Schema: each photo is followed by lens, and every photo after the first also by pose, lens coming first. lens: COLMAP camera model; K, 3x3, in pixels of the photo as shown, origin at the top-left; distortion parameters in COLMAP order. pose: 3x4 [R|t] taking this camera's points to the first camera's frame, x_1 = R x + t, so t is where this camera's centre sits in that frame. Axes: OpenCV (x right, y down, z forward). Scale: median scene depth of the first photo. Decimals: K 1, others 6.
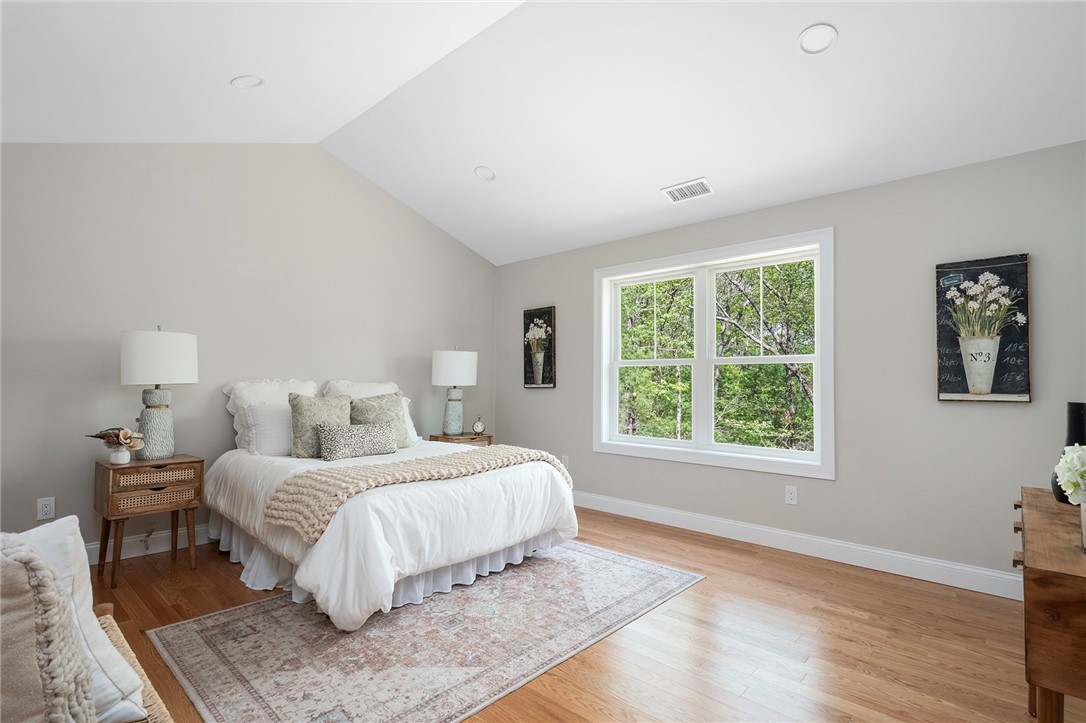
lens RADIAL K [[524.0, 0, 535.0], [0, 524.0, 367.3], [0, 0, 1]] dist [0.002513, -0.000545]
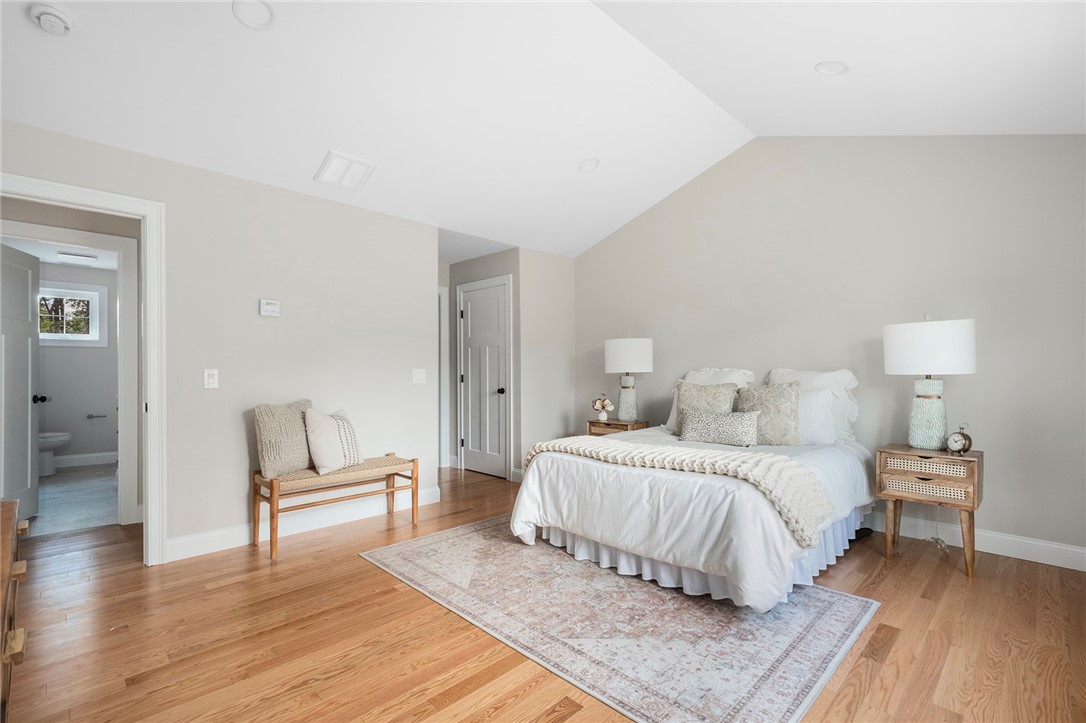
lens RADIAL K [[489.4, 0, 542.0], [0, 489.4, 372.1], [0, 0, 1]] dist [0.001957, 0.001073]
pose [[-0.036898, -0.008957, -0.999279, 0.812330], [0.028574, 0.999542, -0.010015, 0.040143], [0.998910, -0.028923, -0.036625, 0.907354]]
